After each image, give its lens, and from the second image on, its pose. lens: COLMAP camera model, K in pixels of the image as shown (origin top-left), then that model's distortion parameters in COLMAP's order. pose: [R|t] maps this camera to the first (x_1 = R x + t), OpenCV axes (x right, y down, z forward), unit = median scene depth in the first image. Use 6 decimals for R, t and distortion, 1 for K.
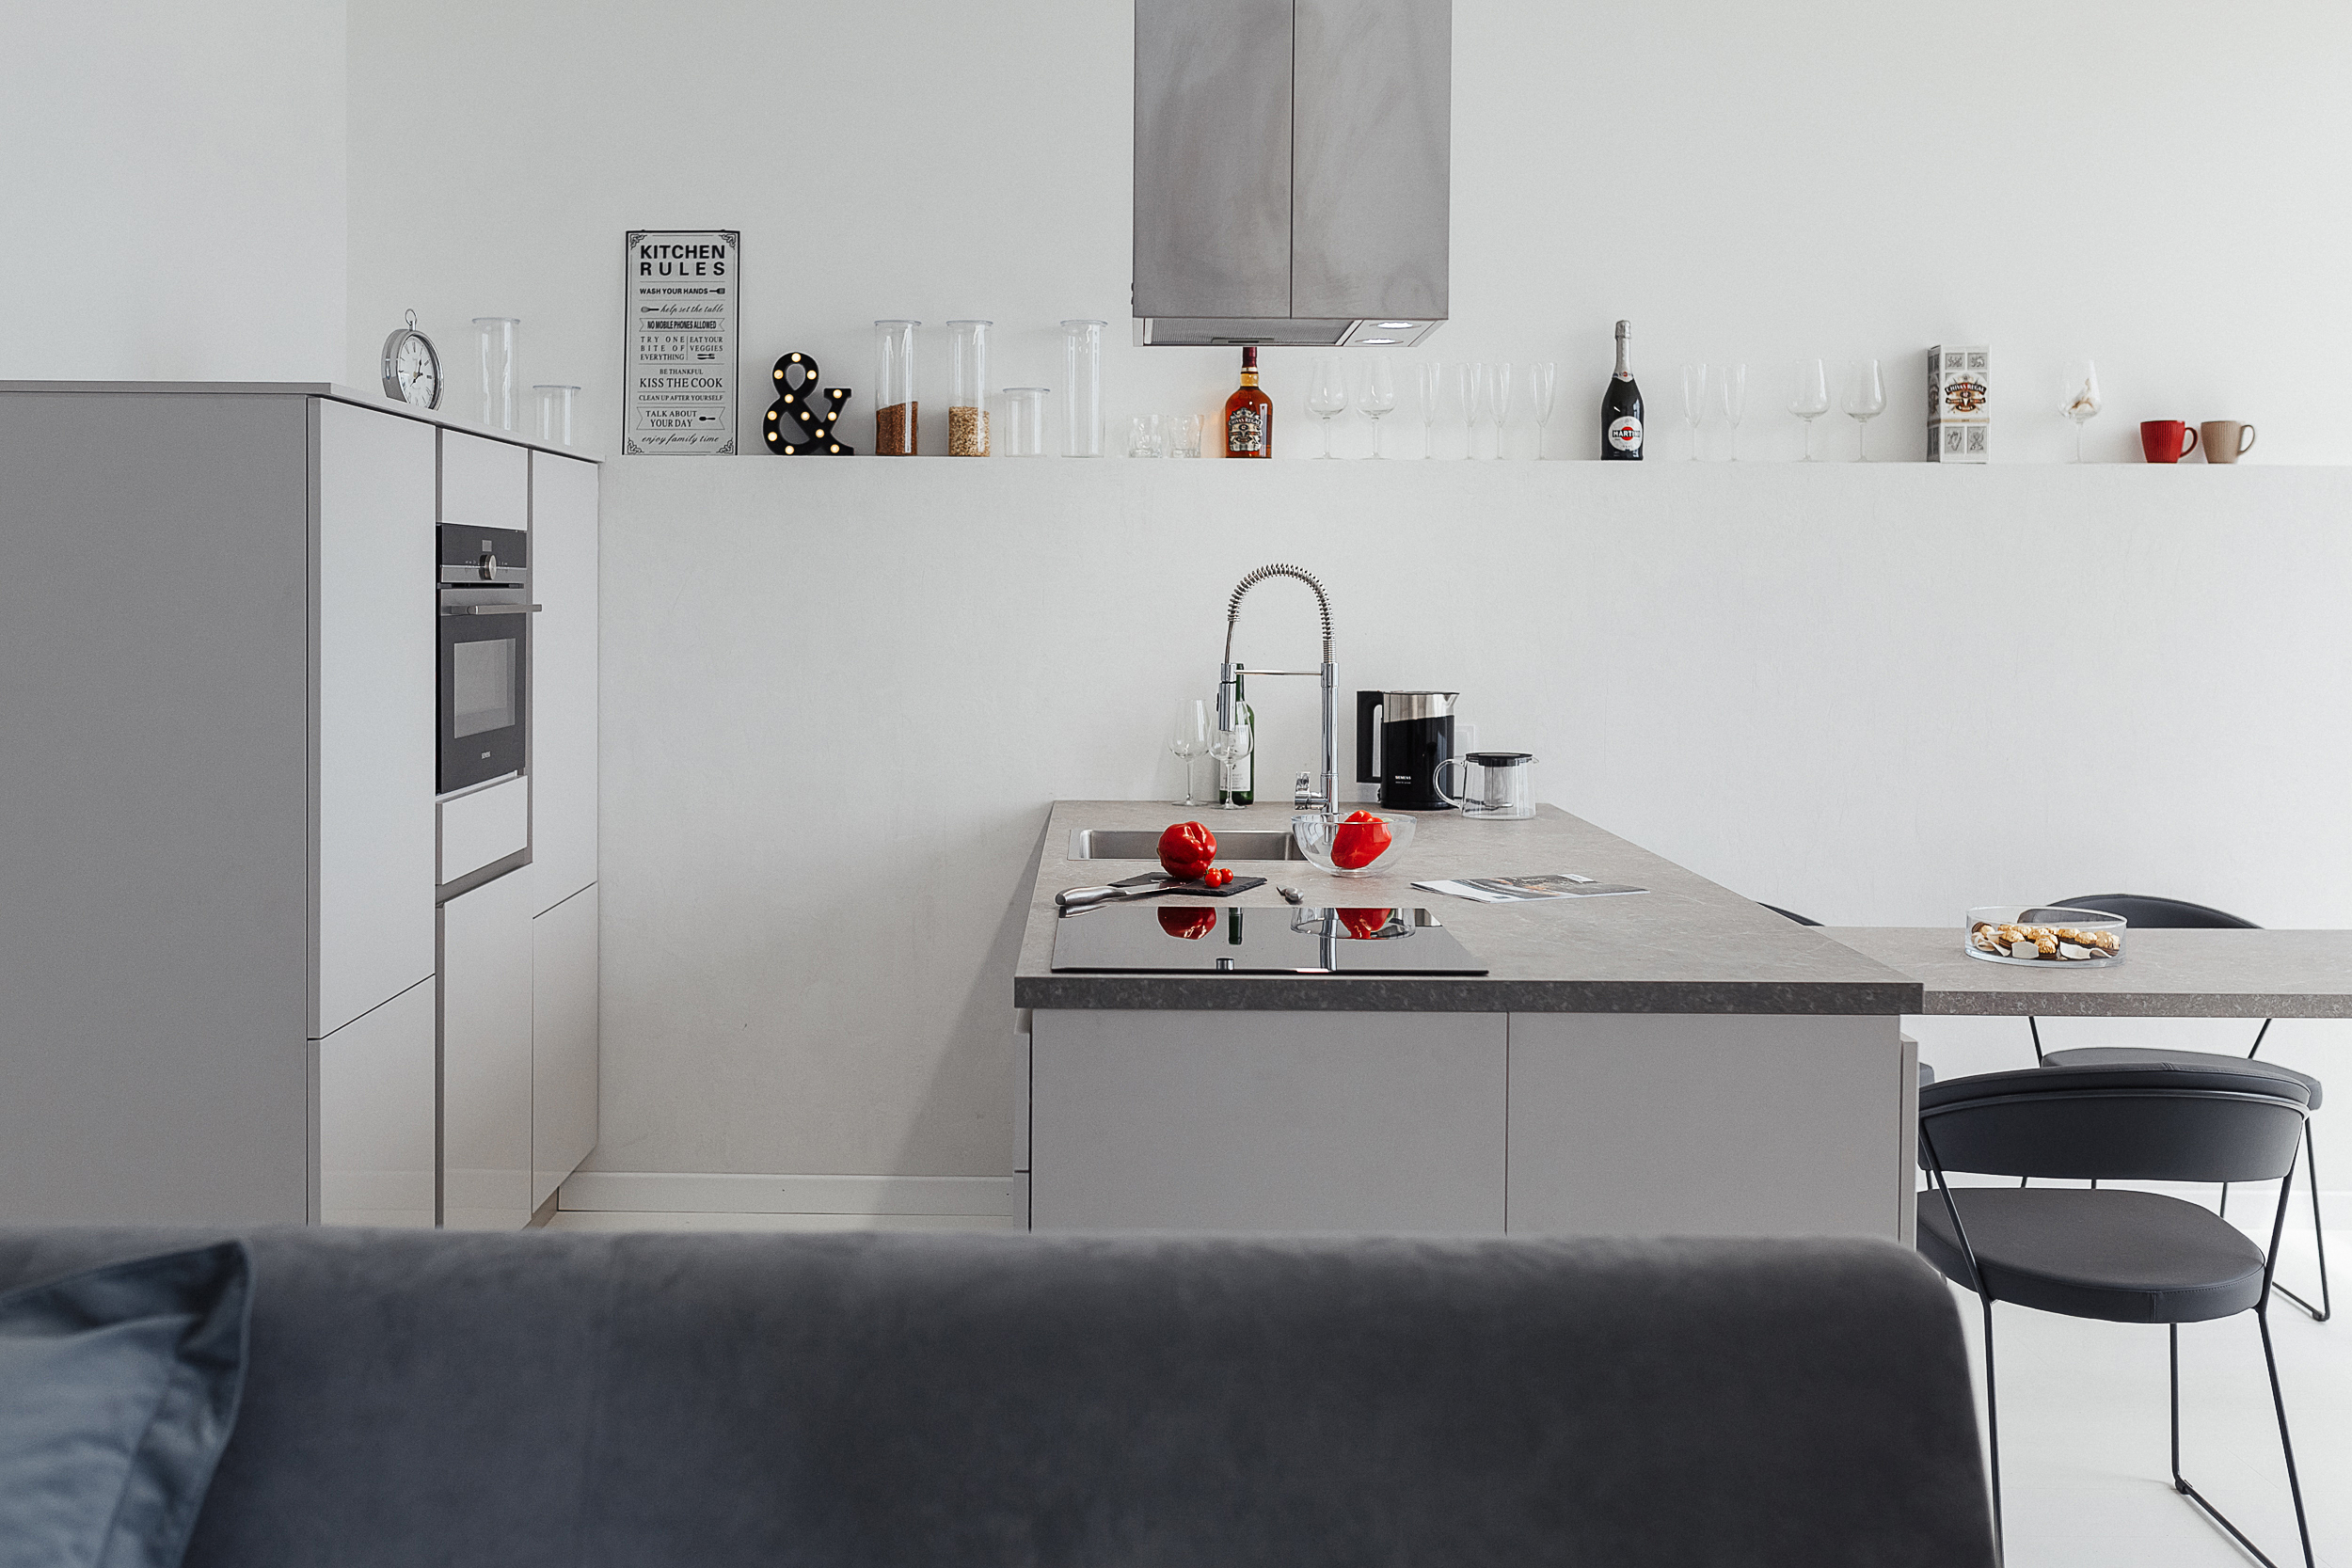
lens RADIAL K [[2280.8, 0, 1176.0], [0, 2280.8, 784.0], [0, 0, 1]] dist [-0.006564, -0.007619]
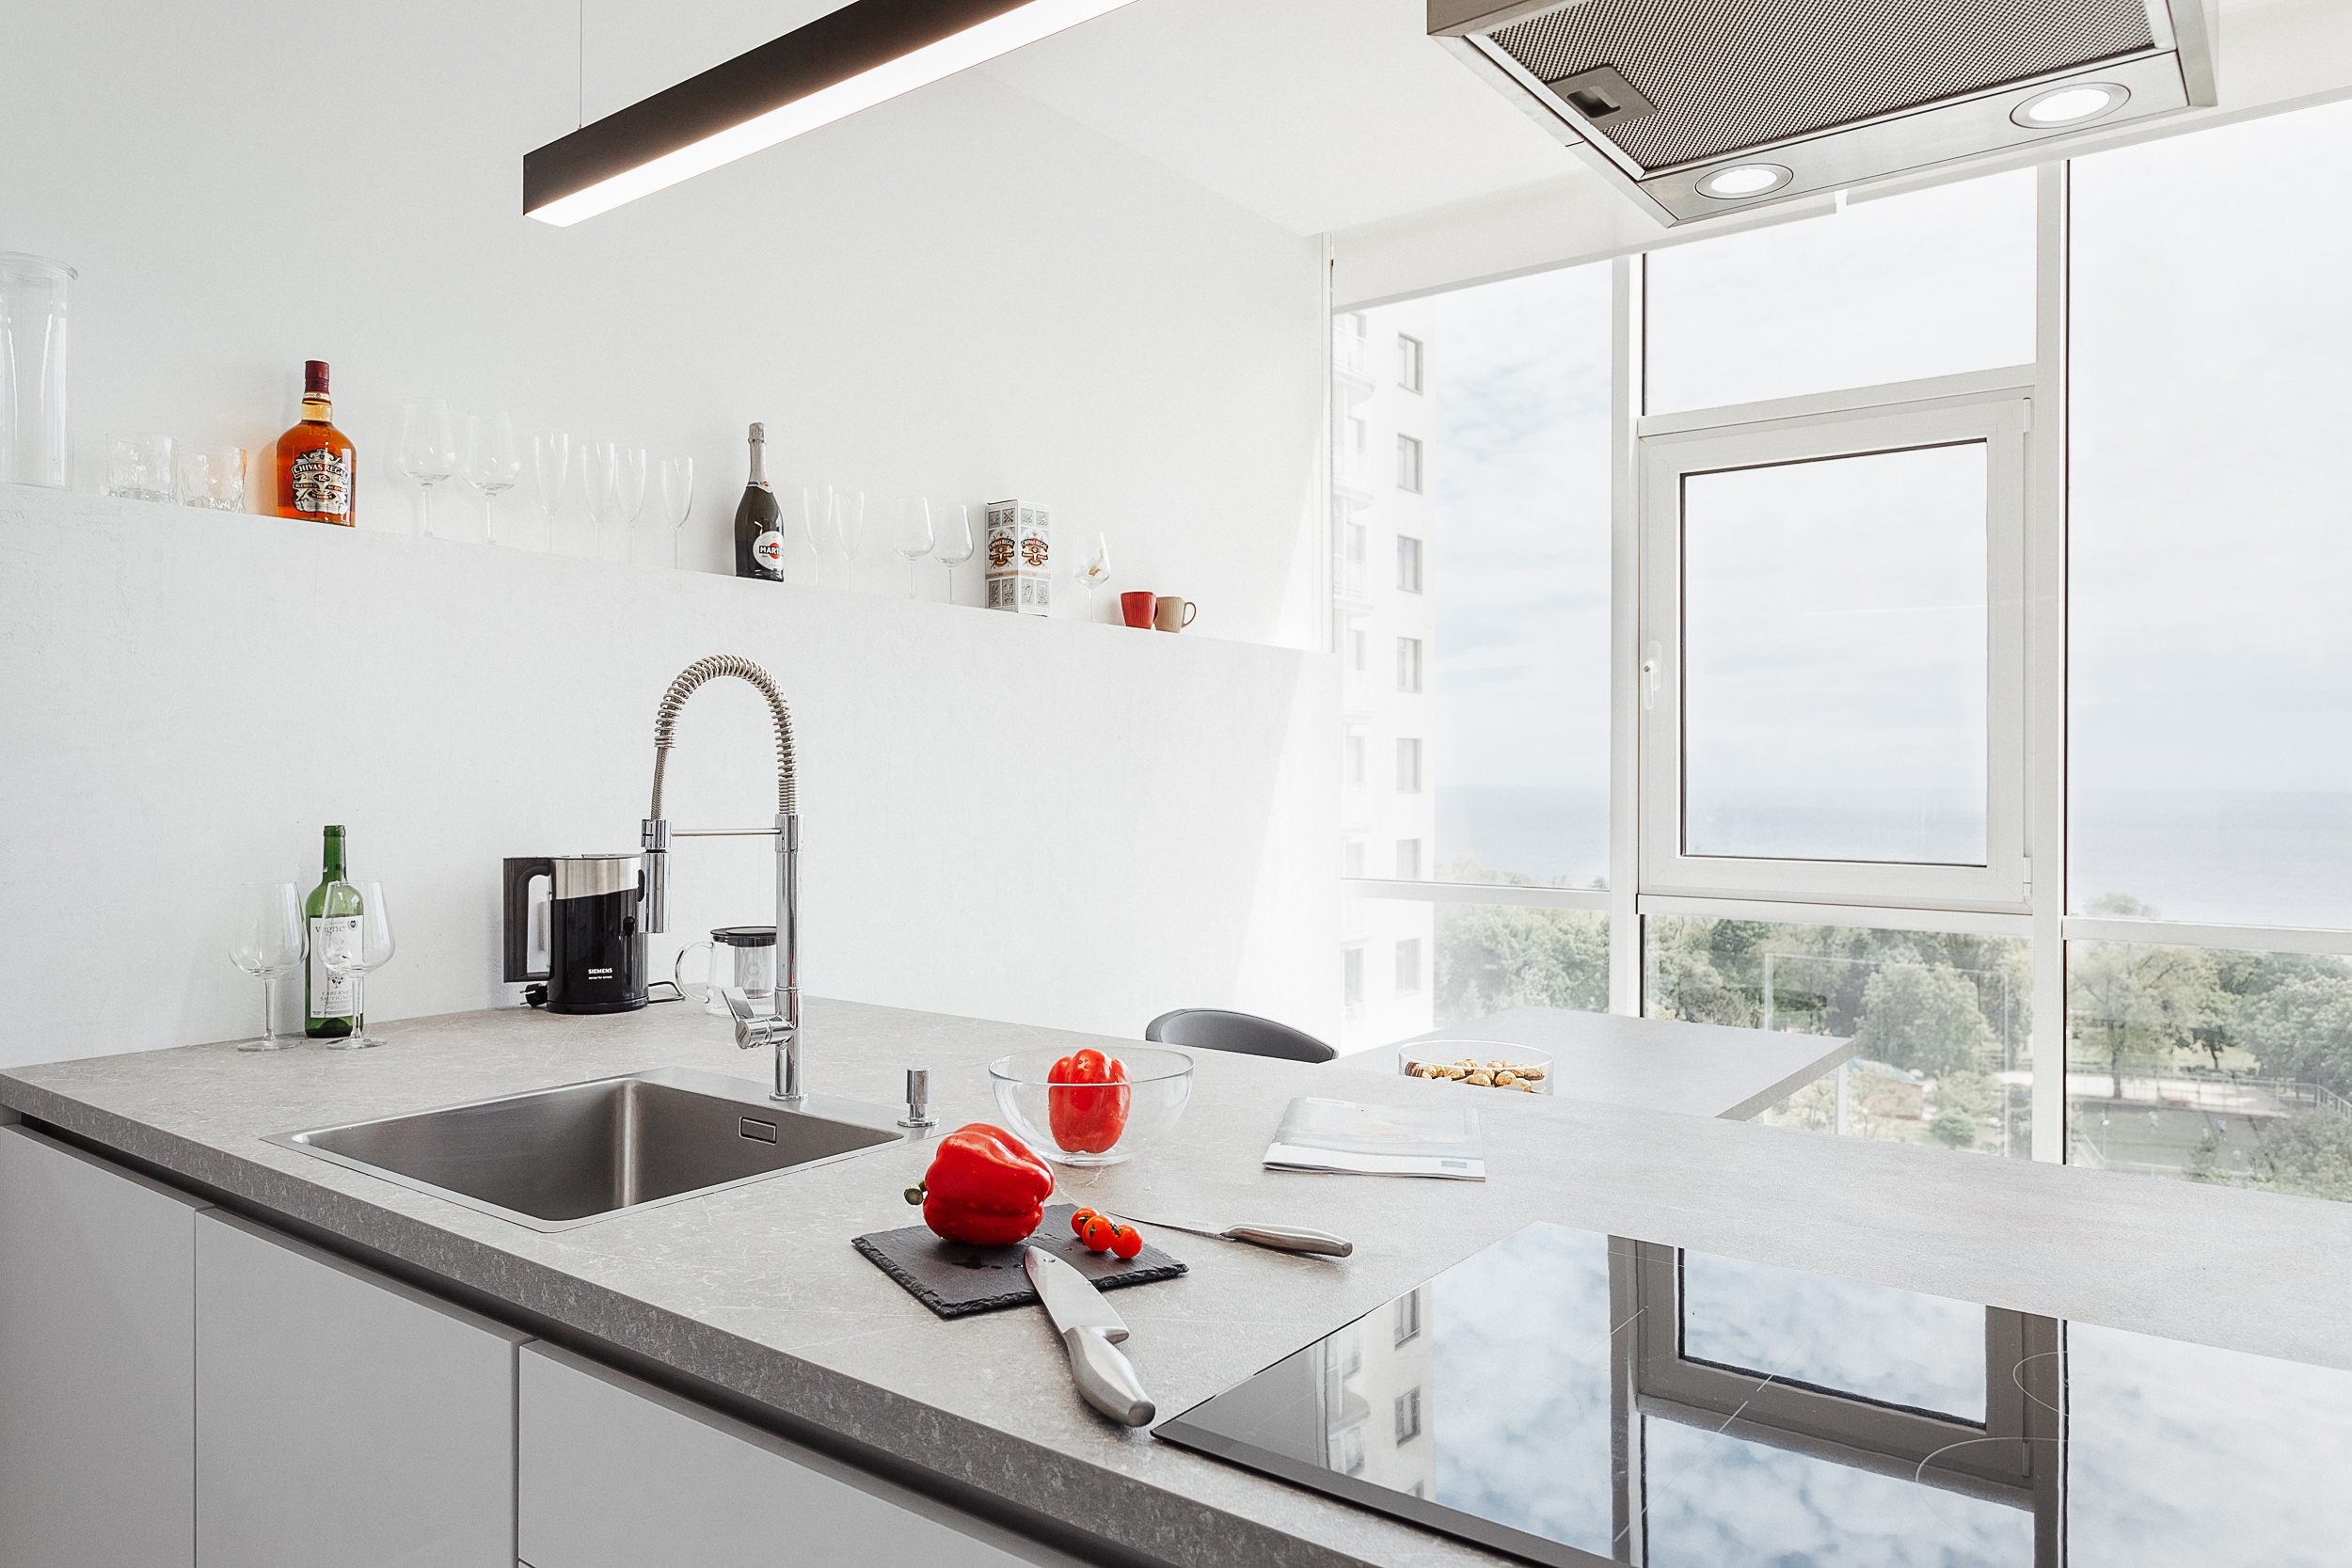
lens RADIAL K [[1527.5, 0, 1176.0], [0, 1527.5, 784.0], [0, 0, 1]] dist [-0.000038, 0.000789]
pose [[0.638558, -0.007843, 0.769534, -0.155066], [0.065136, 0.996911, -0.043889, -0.028481], [-0.766813, 0.078150, 0.637096, 0.512676]]
